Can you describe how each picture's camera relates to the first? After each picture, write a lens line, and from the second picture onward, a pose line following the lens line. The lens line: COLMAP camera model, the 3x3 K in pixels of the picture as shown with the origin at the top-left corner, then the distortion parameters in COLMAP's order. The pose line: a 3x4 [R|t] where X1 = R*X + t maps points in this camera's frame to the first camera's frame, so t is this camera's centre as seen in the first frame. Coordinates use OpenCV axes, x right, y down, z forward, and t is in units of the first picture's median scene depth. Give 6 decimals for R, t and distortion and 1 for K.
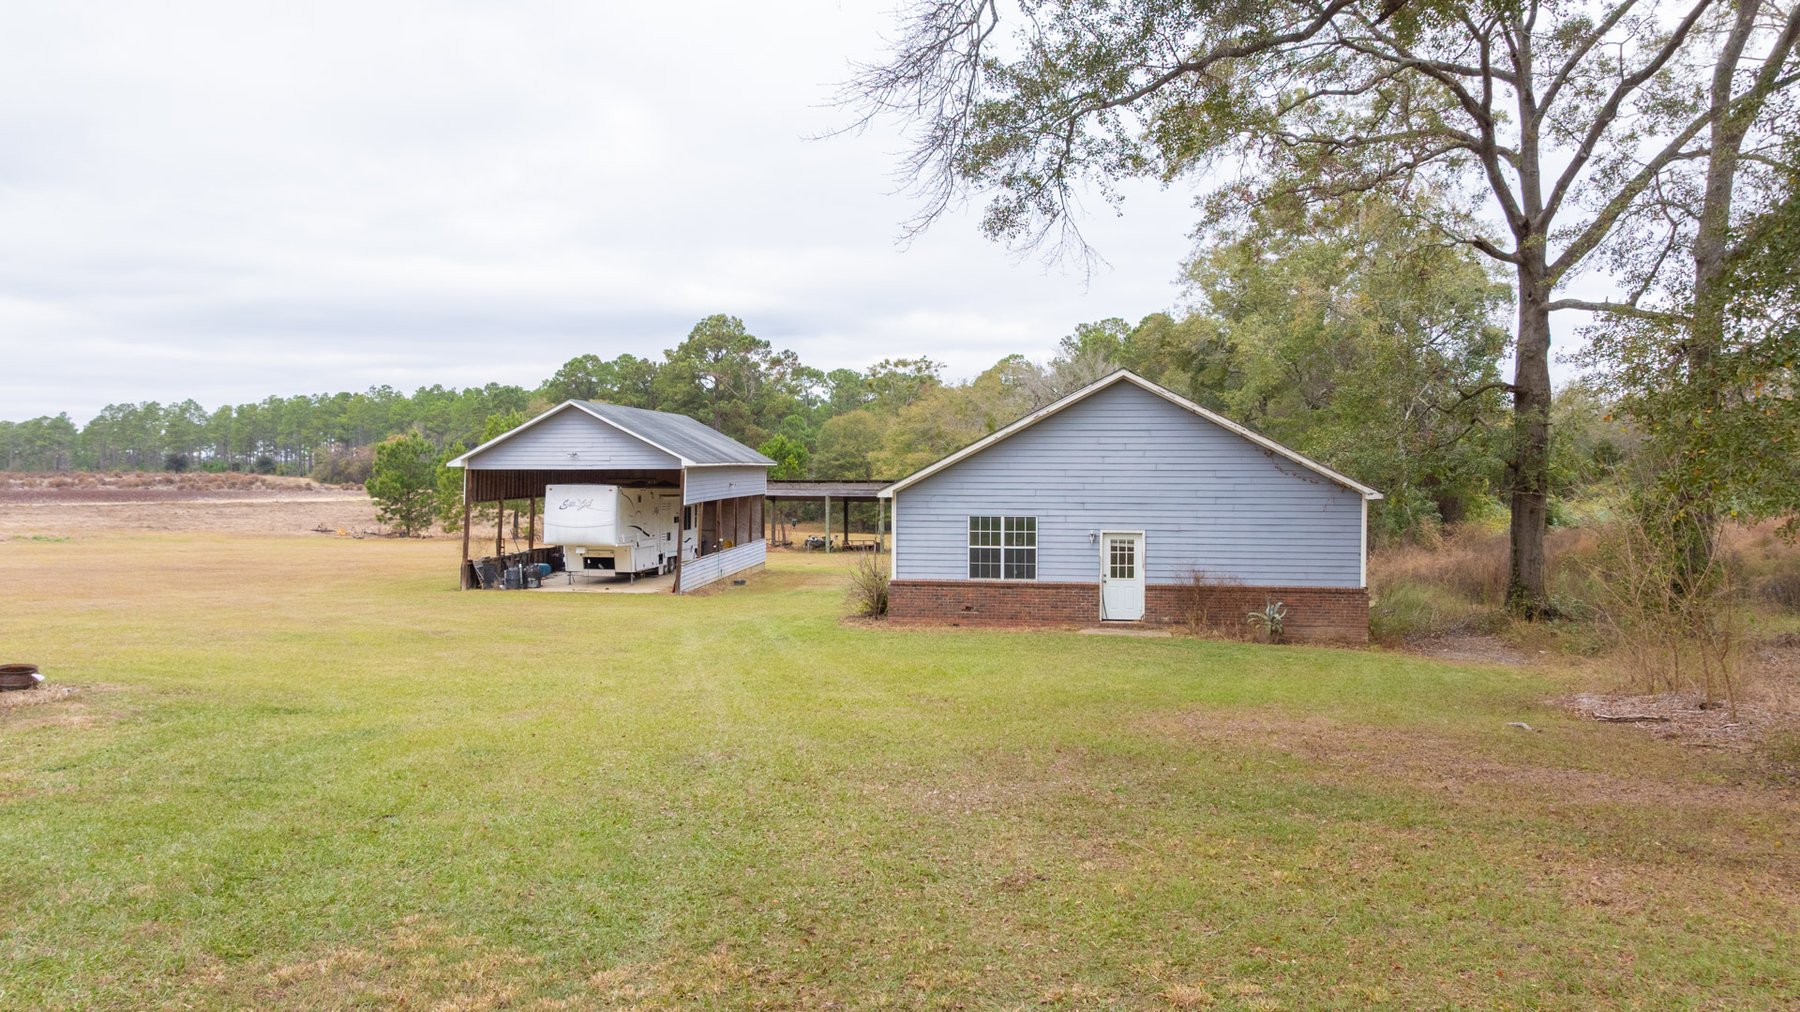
lens RADIAL K [[1270.1, 0, 911.1], [0, 1270.1, 491.3], [0, 0, 1]] dist [-0.024777, 0.019357]
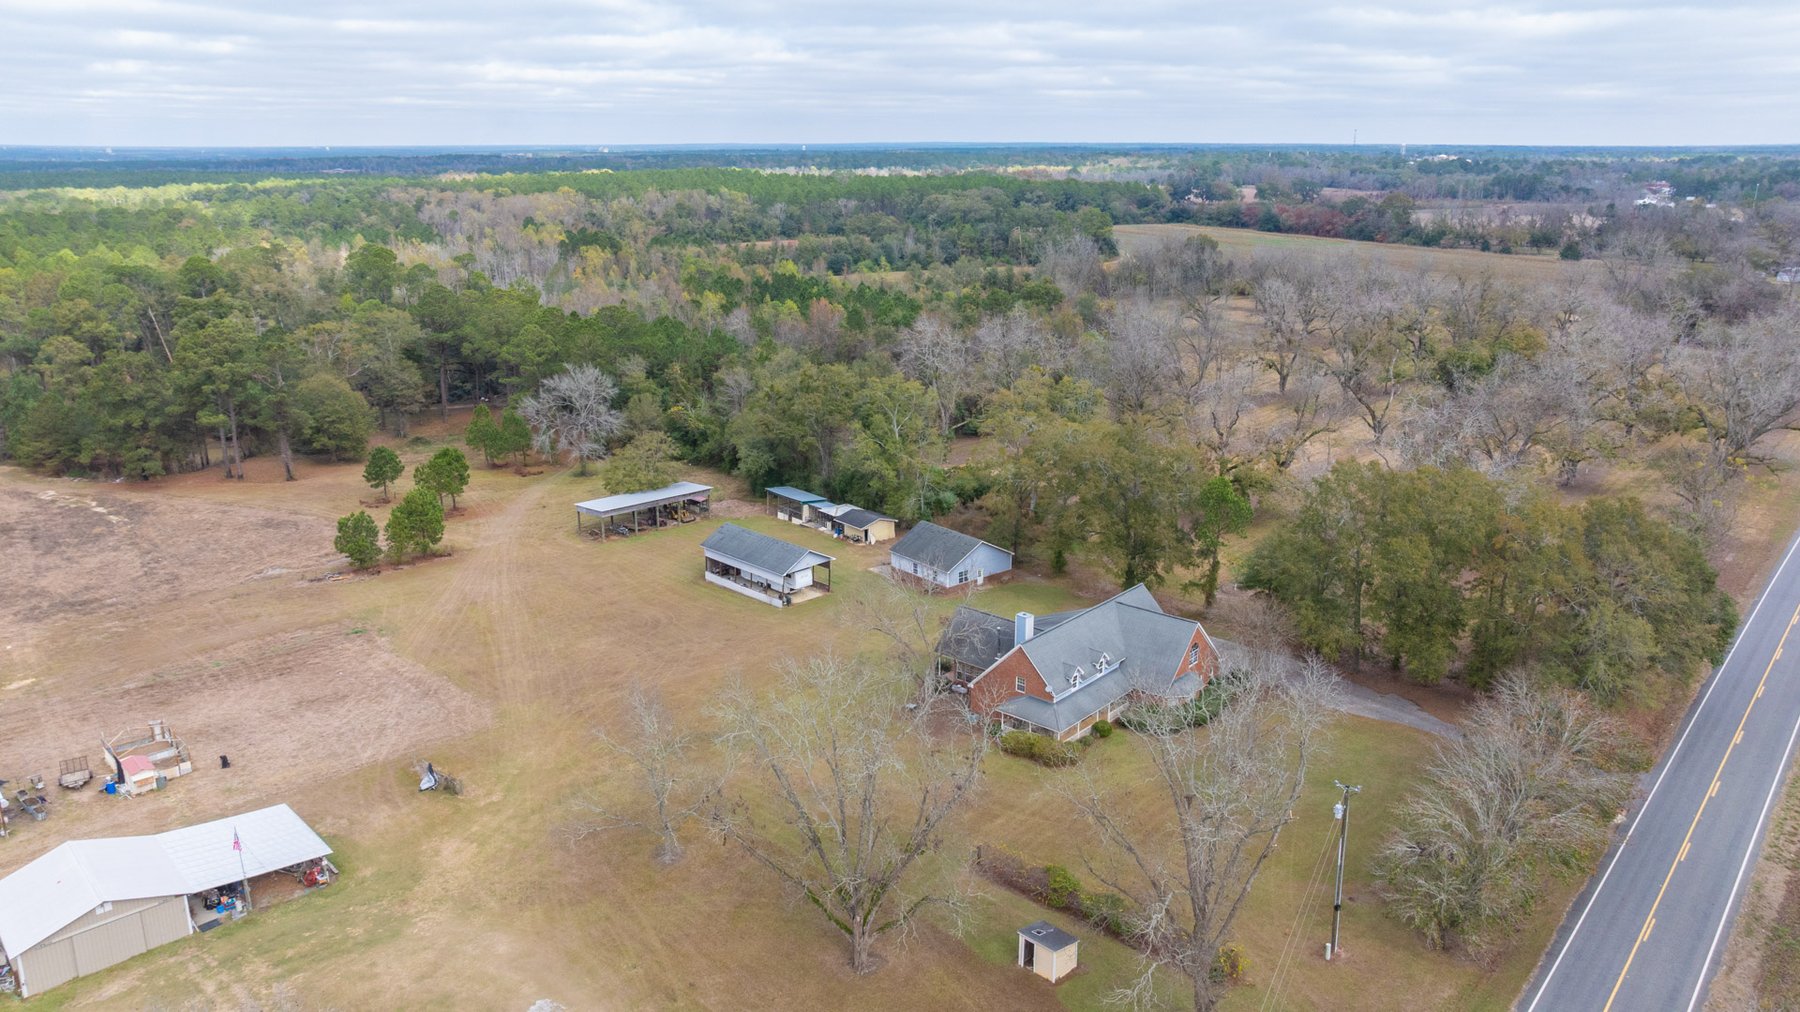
lens RADIAL K [[1270.1, 0, 911.1], [0, 1270.1, 491.3], [0, 0, 1]] dist [-0.024777, 0.019357]
pose [[0.647595, -0.204642, 0.733991, -3.853639], [0.016307, 0.966763, 0.255153, -1.641911], [-0.761811, -0.153266, 0.629408, -2.086564]]
